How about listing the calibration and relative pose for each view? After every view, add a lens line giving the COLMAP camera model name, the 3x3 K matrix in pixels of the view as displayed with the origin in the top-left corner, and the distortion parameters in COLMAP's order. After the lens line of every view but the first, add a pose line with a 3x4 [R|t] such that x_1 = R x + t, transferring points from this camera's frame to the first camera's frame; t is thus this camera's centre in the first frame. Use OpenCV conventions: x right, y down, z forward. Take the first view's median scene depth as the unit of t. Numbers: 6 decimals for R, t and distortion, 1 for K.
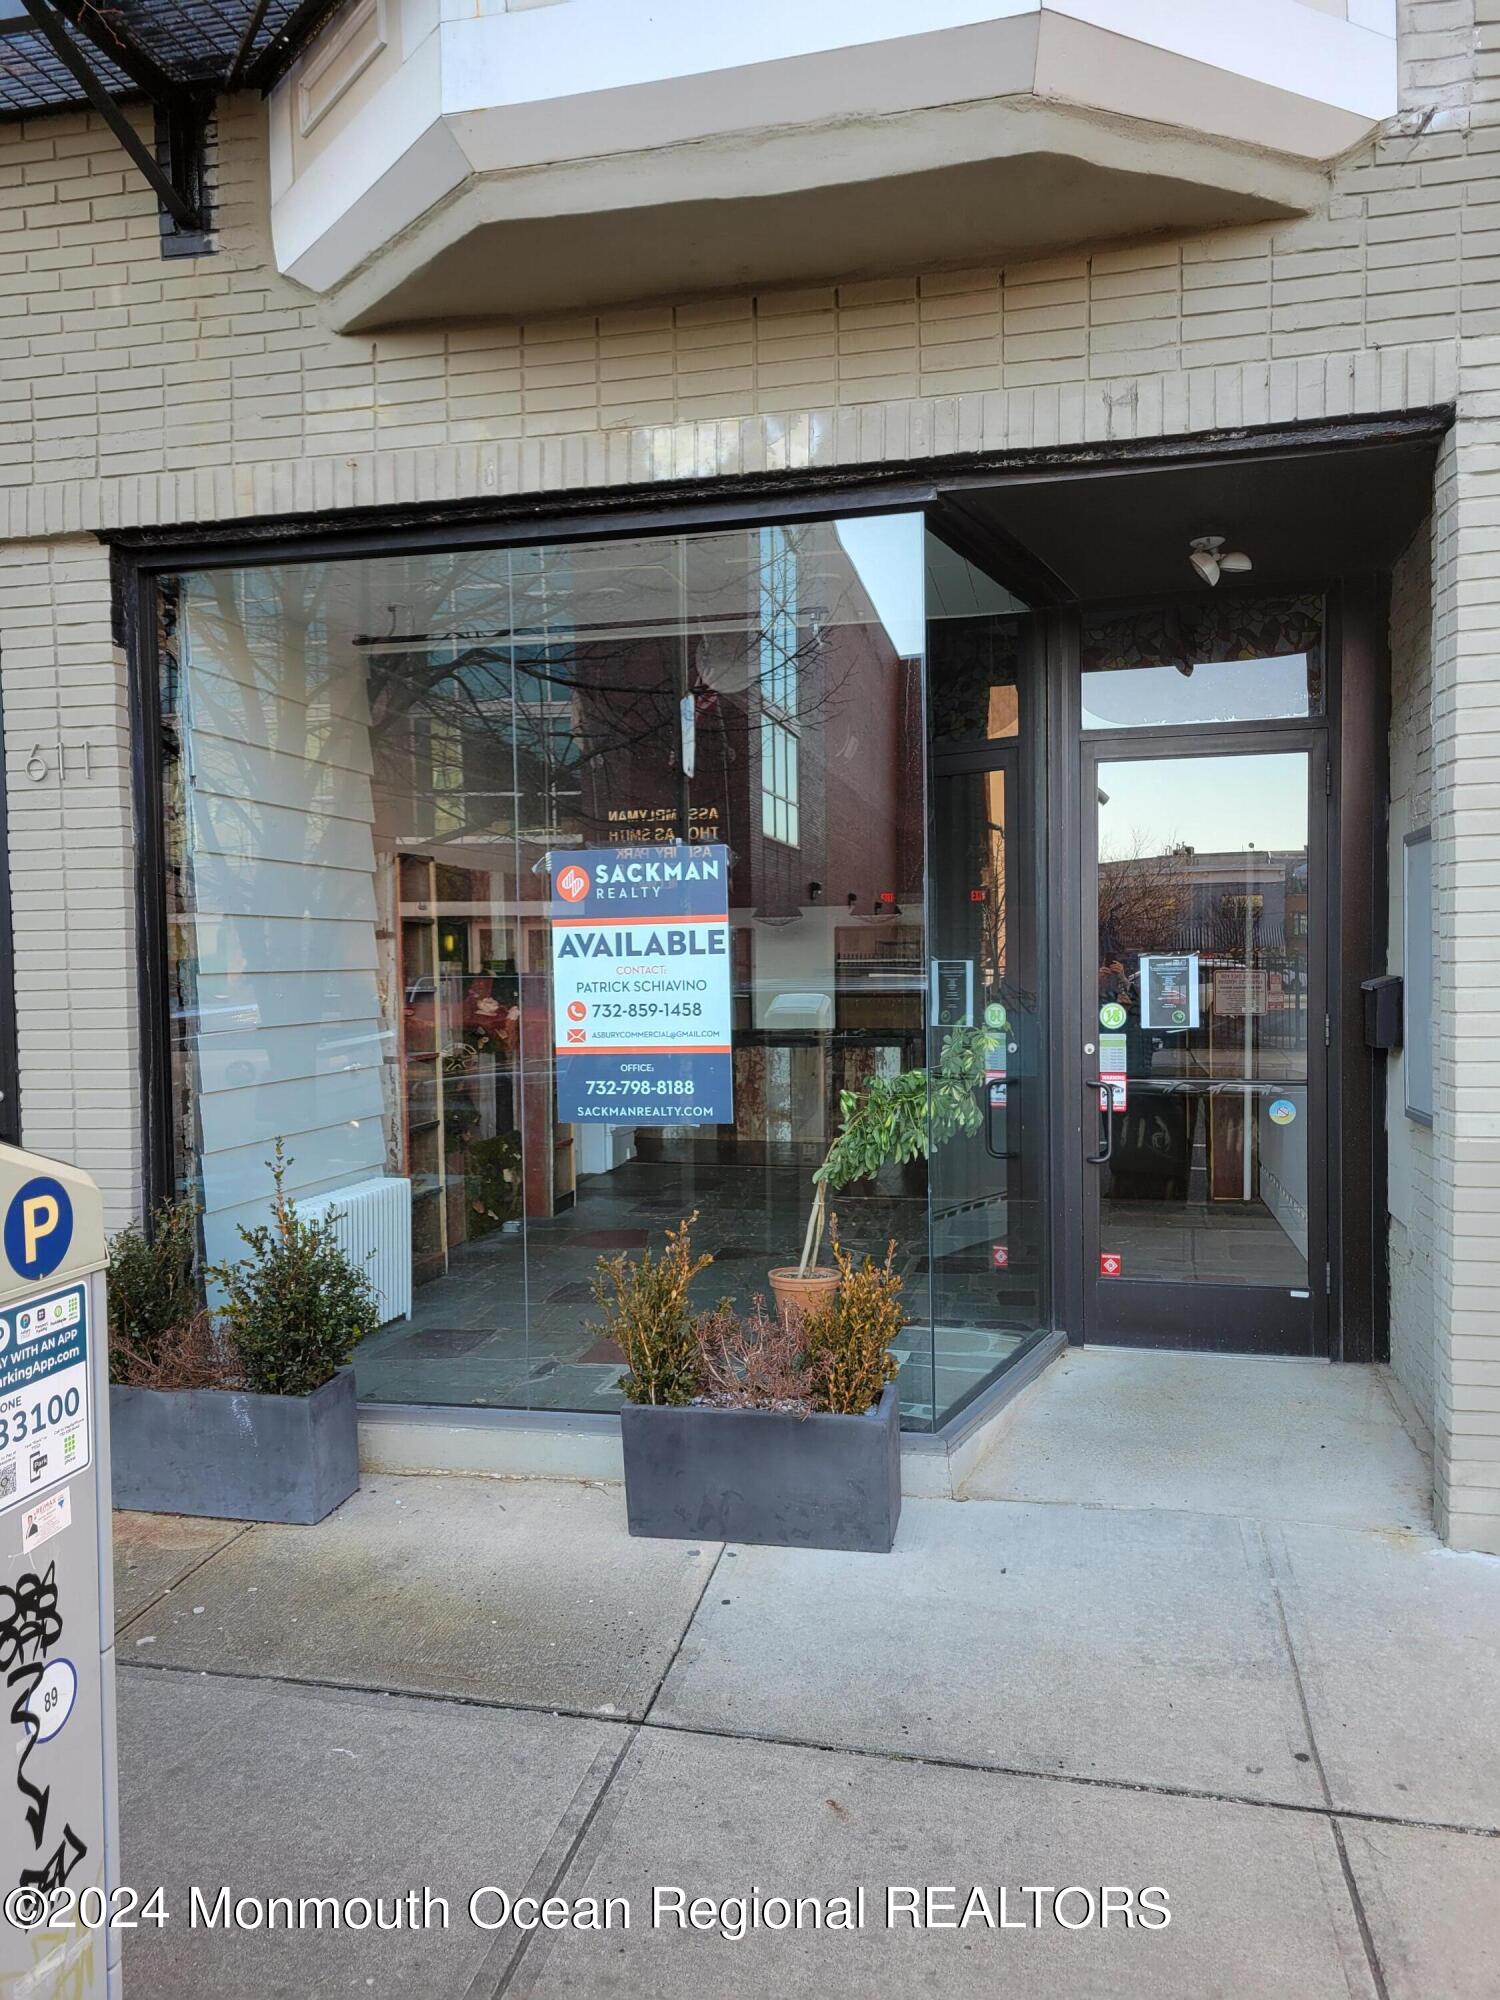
lens RADIAL K [[1483.9, 0, 732.0], [0, 1483.9, 1001.1], [0, 0, 1]] dist [0.069499, -0.050087]
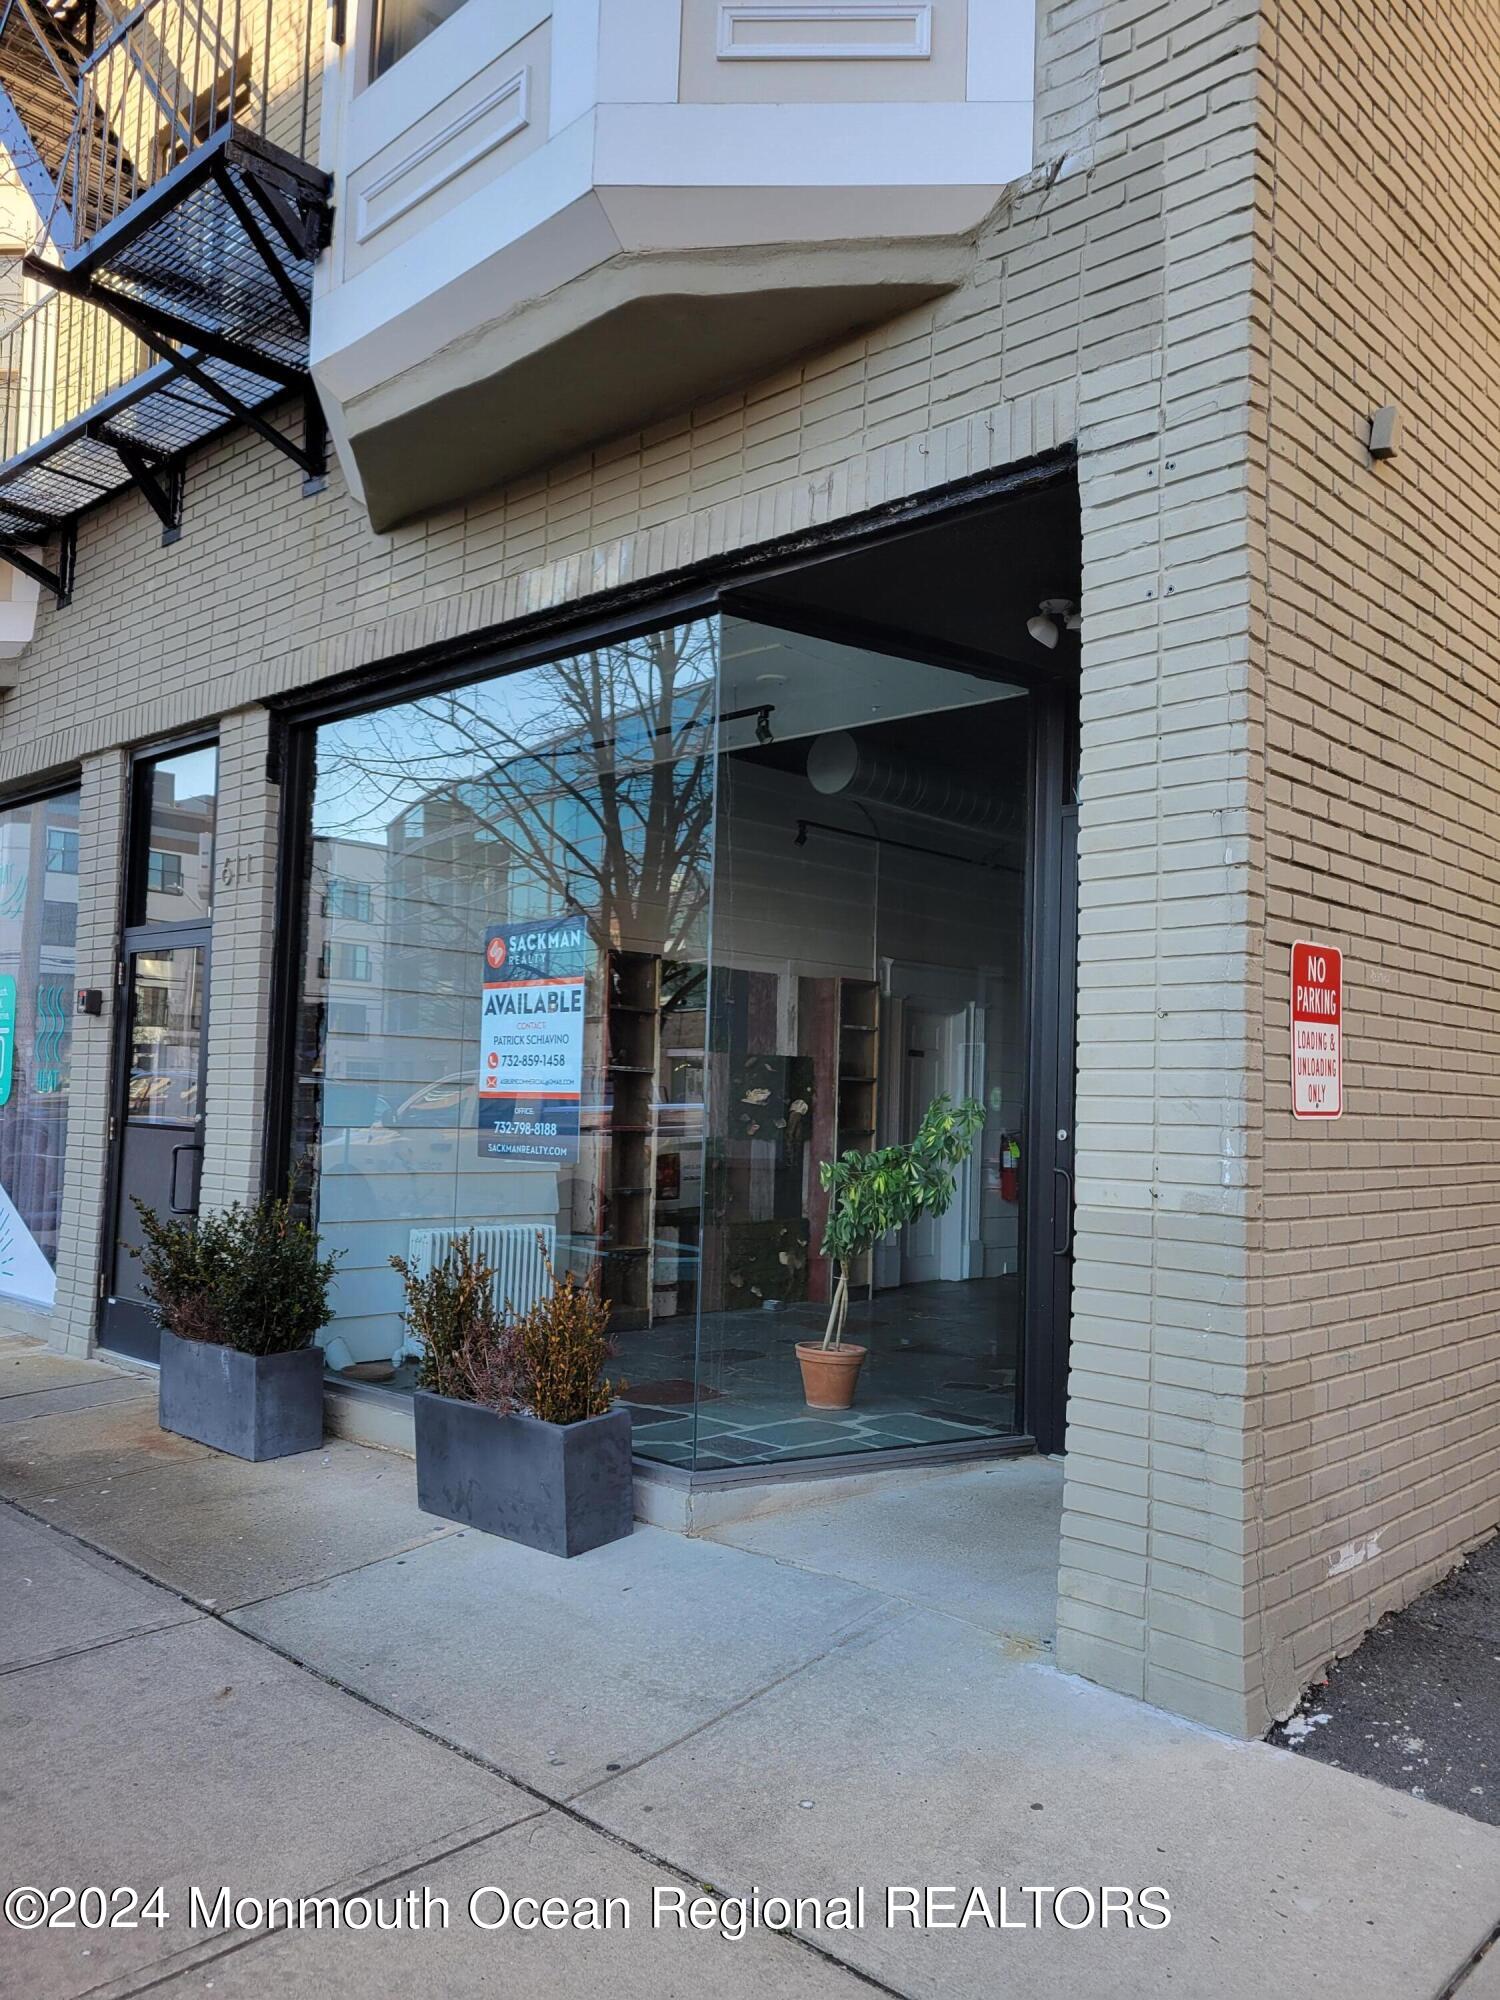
lens RADIAL K [[1483.9, 0, 729.2], [0, 1483.9, 1000.3], [0, 0, 1]] dist [0.069499, -0.050087]
pose [[0.865287, 0.007964, -0.501214, 0.696831], [-0.057971, 0.994755, -0.084273, 0.051118], [0.497913, 0.101976, 0.861210, 0.086913]]
